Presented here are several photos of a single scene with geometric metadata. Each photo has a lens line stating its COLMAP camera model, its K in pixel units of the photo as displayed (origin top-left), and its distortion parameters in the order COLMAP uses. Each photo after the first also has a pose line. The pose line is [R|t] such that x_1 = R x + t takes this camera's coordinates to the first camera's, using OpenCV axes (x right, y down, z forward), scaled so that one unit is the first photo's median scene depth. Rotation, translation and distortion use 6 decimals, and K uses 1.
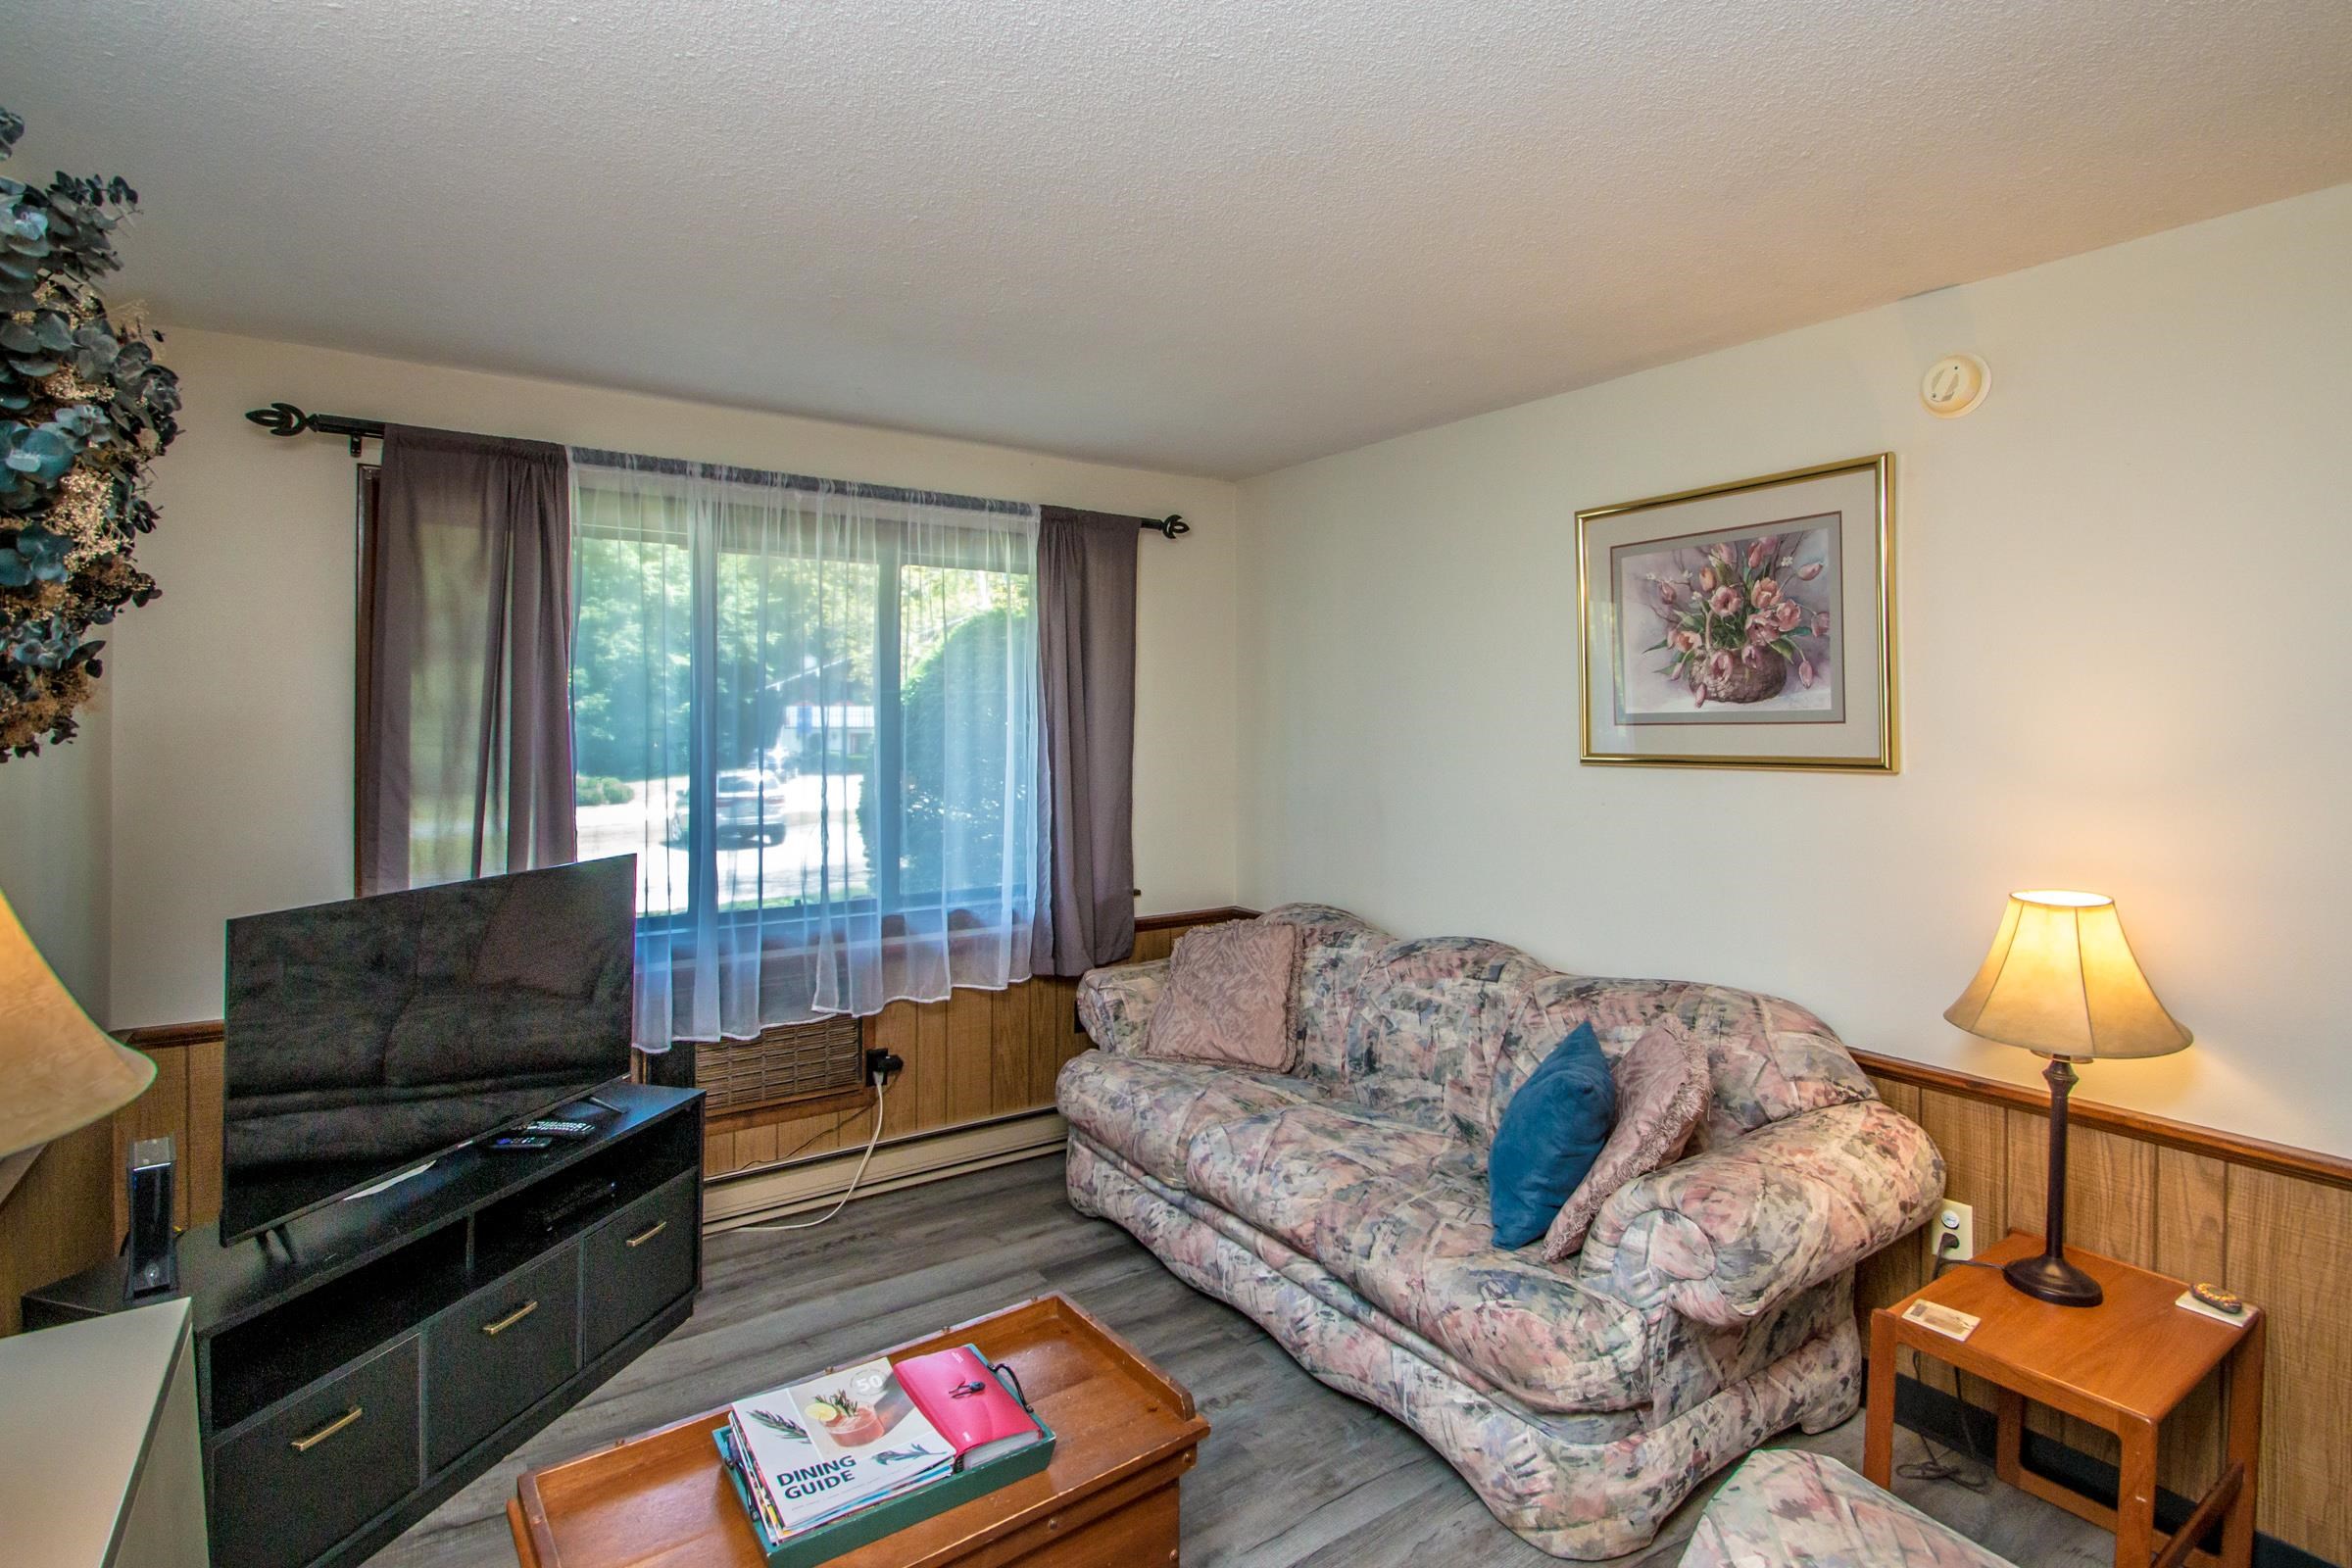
lens RADIAL K [[1126.1, 0, 1182.5], [0, 1126.1, 715.7], [0, 0, 1]] dist [-0.000152, -0.017463]
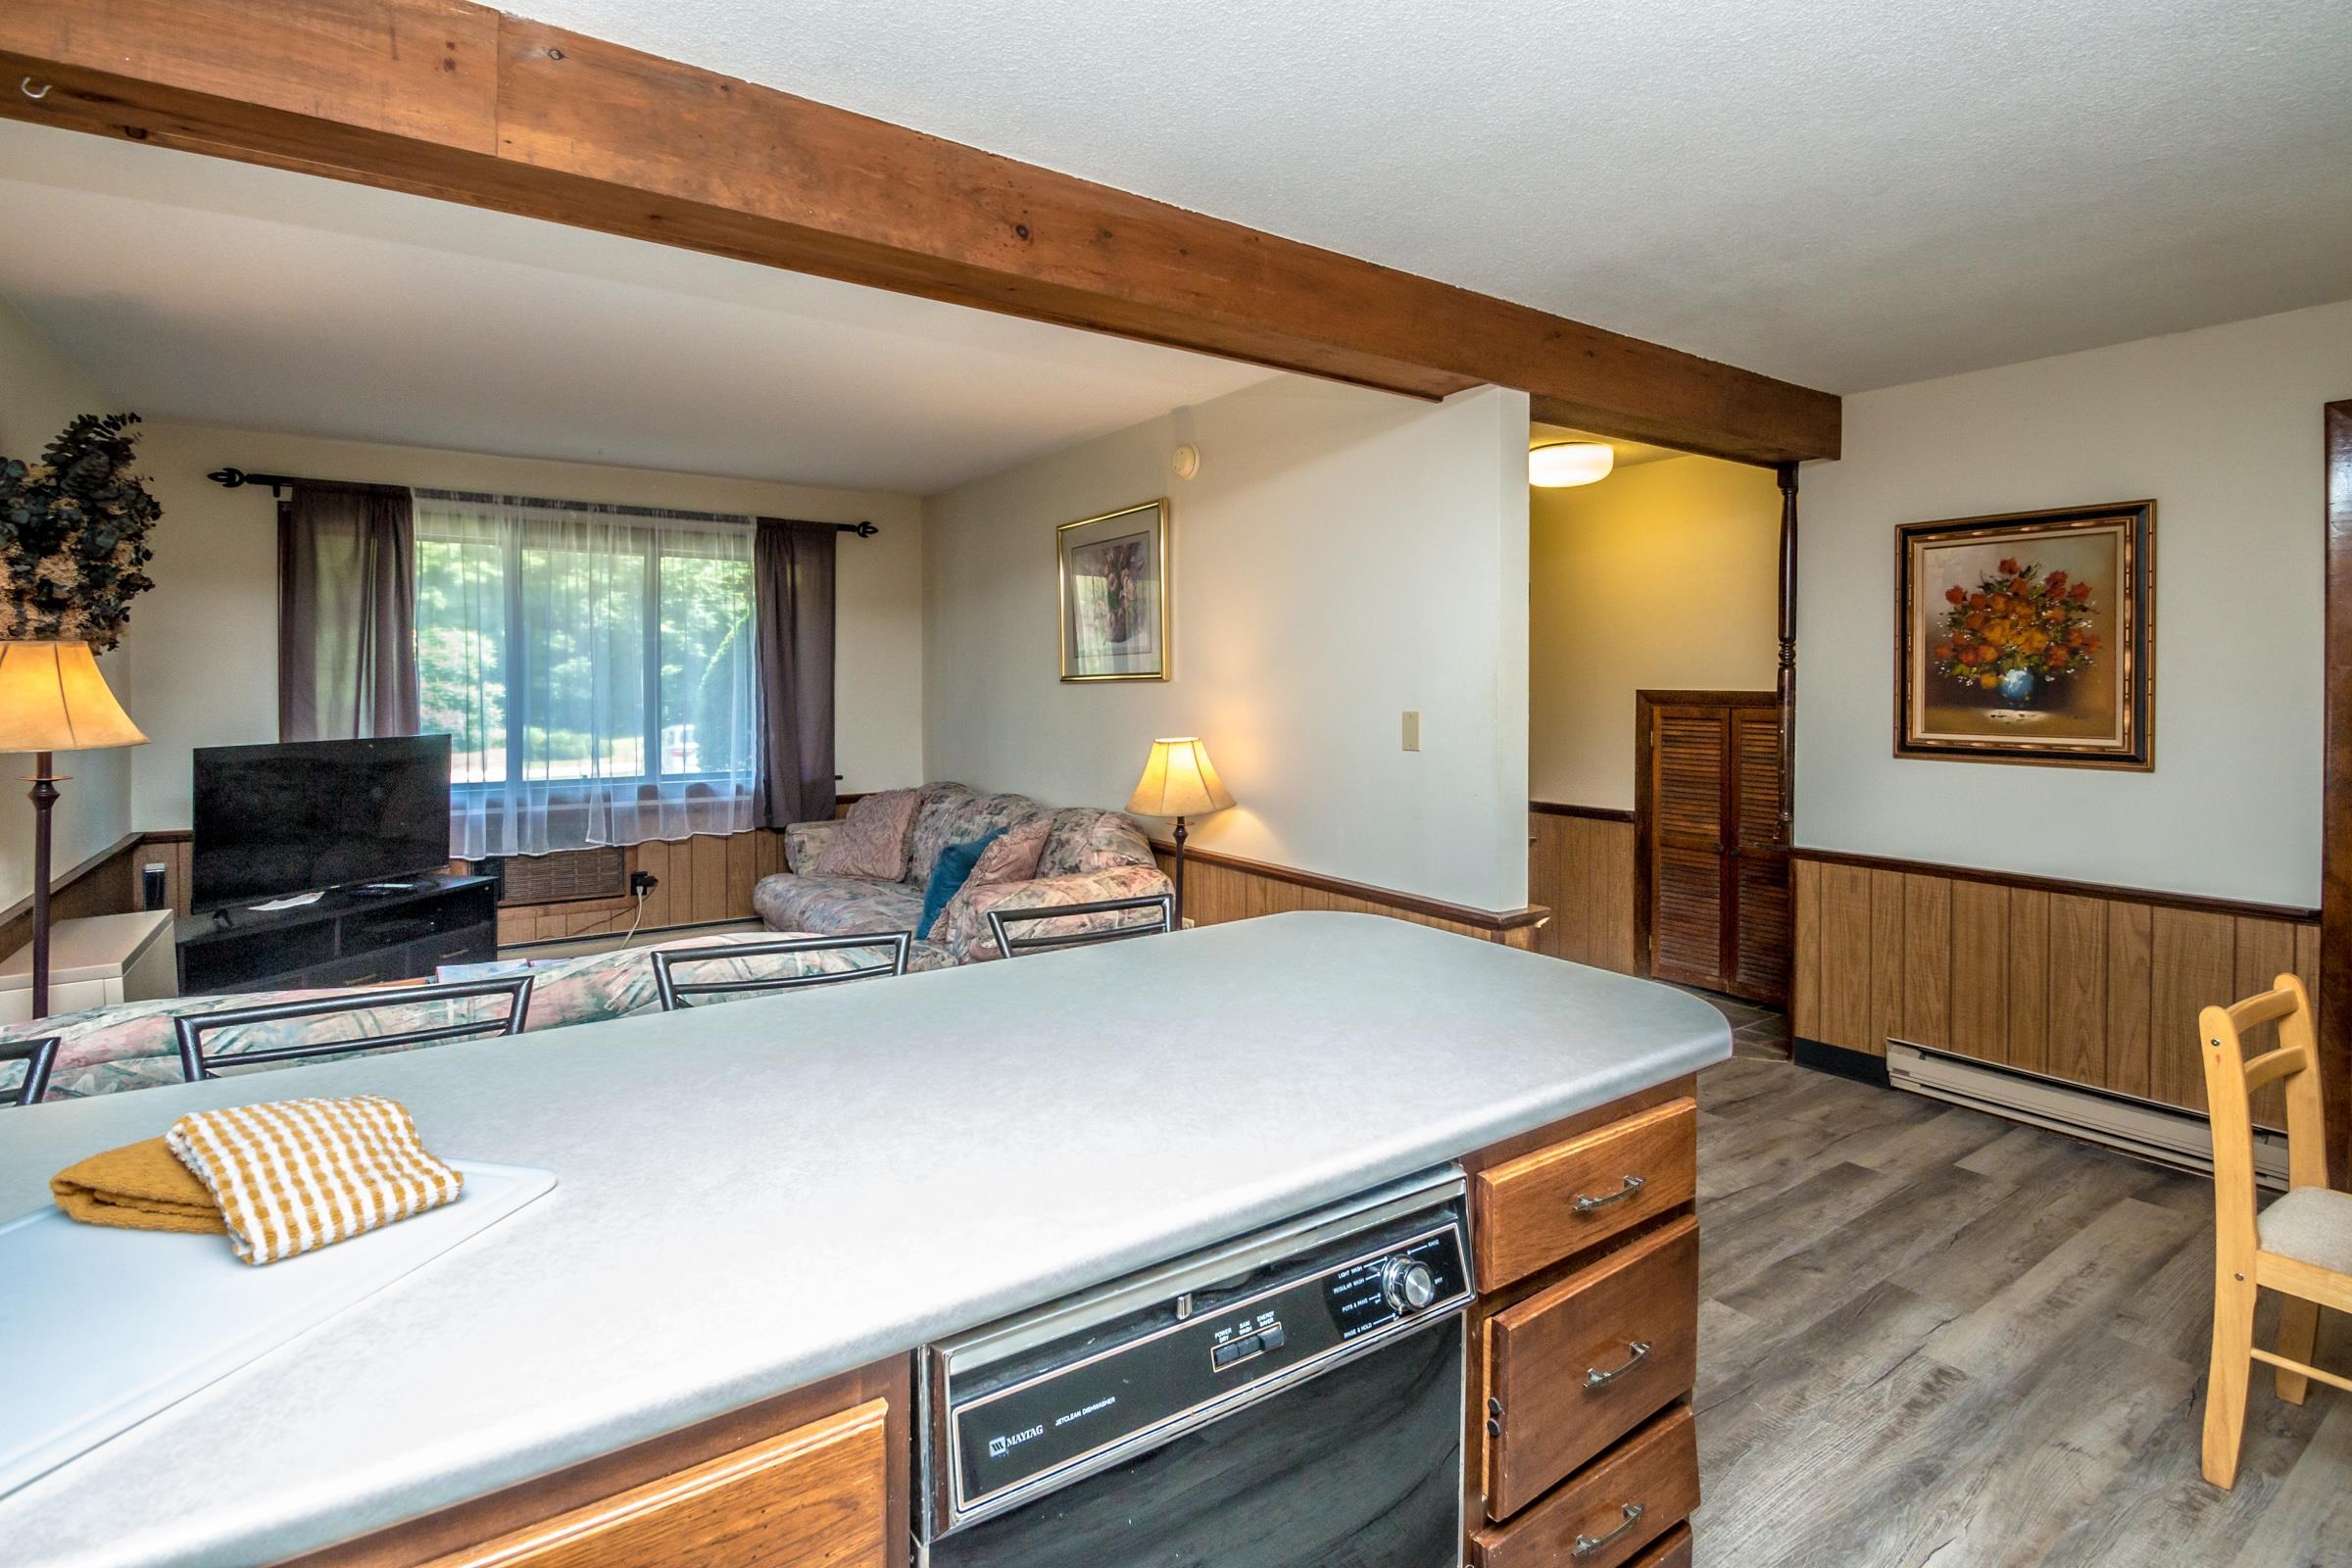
lens RADIAL K [[1005.2, 0, 1179.0], [0, 1005.2, 698.7], [0, 0, 1]] dist [-0.038341, -0.000002]
pose [[0.997826, -0.003214, 0.065826, 0.406459], [0.001734, 0.999745, 0.022533, 0.031509], [-0.065882, -0.022370, 0.997577, -0.431214]]
